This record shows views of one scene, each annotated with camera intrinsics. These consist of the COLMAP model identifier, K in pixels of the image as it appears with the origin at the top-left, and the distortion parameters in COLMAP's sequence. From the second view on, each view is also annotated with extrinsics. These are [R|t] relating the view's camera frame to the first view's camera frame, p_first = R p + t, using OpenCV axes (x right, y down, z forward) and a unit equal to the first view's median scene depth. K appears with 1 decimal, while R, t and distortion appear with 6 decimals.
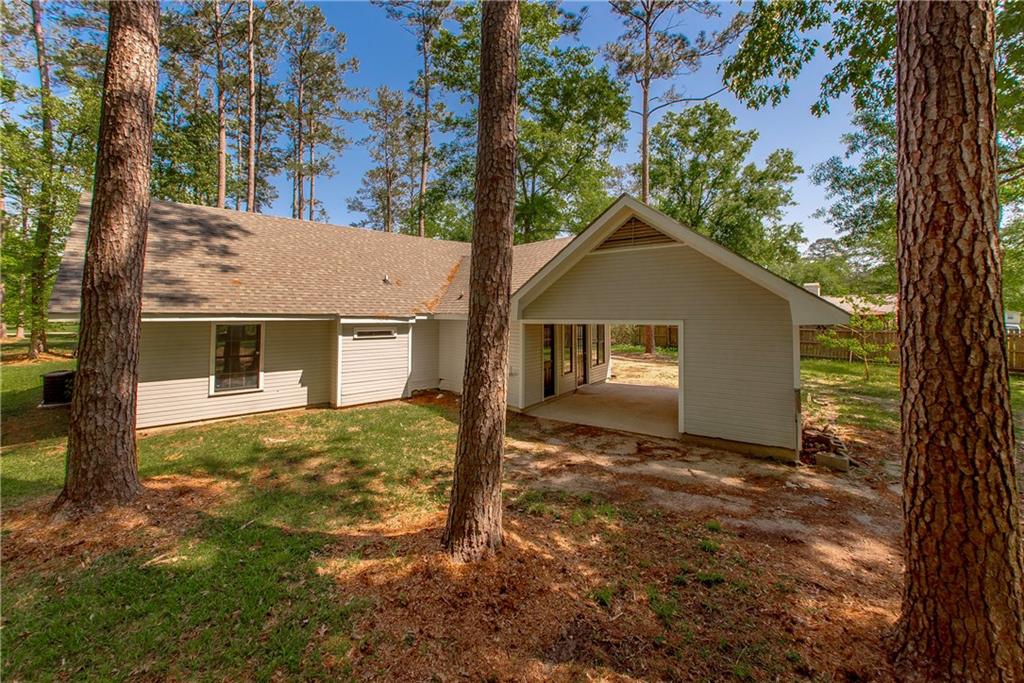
lens RADIAL K [[421.4, 0, 495.1], [0, 421.4, 297.0], [0, 0, 1]] dist [0.004245, -0.003066]
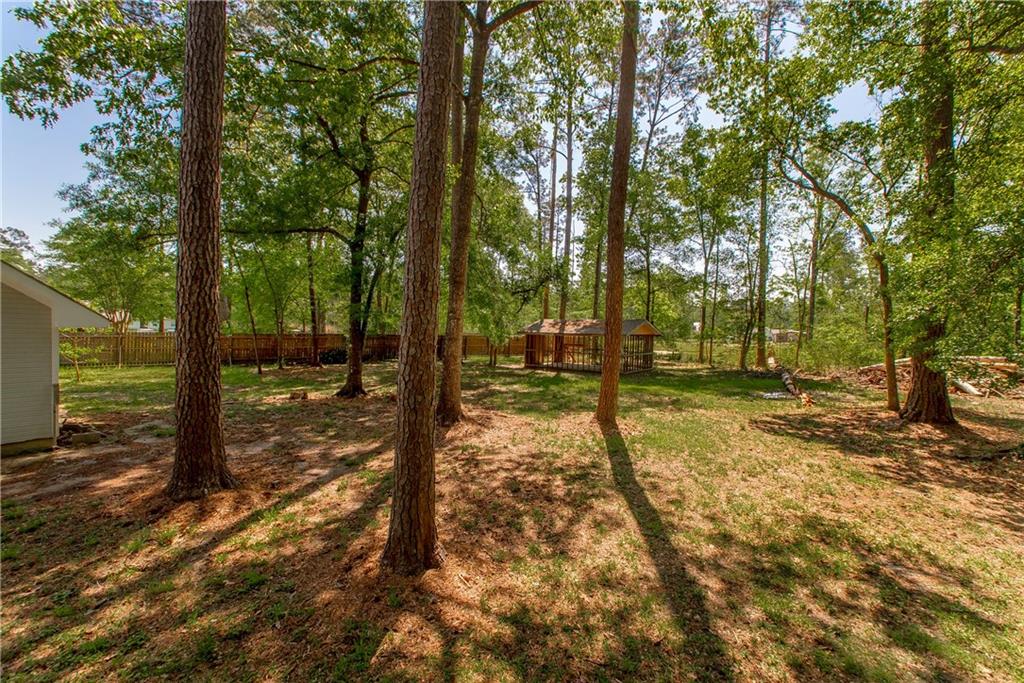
lens RADIAL K [[421.4, 0, 510.9], [0, 421.4, 338.8], [0, 0, 1]] dist [0.004245, -0.003066]
pose [[0.009994, -0.027509, 0.999572, -1.006714], [-0.058558, 0.997890, 0.028048, -0.019177], [-0.998234, -0.058813, 0.008362, -0.568676]]
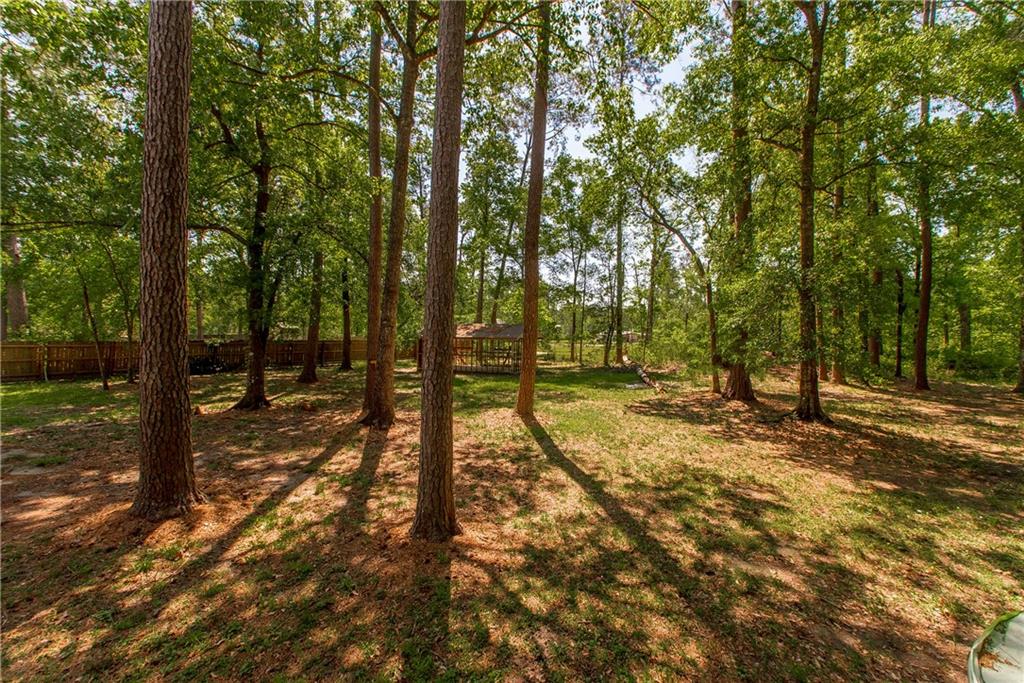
lens RADIAL K [[421.4, 0, 511.4], [0, 421.4, 340.2], [0, 0, 1]] dist [0.004245, -0.003066]
pose [[-0.306955, -0.024851, 0.951399, -1.350948], [-0.052727, 0.998568, 0.009071, -0.029922], [-0.950262, -0.047380, -0.307826, 0.056885]]
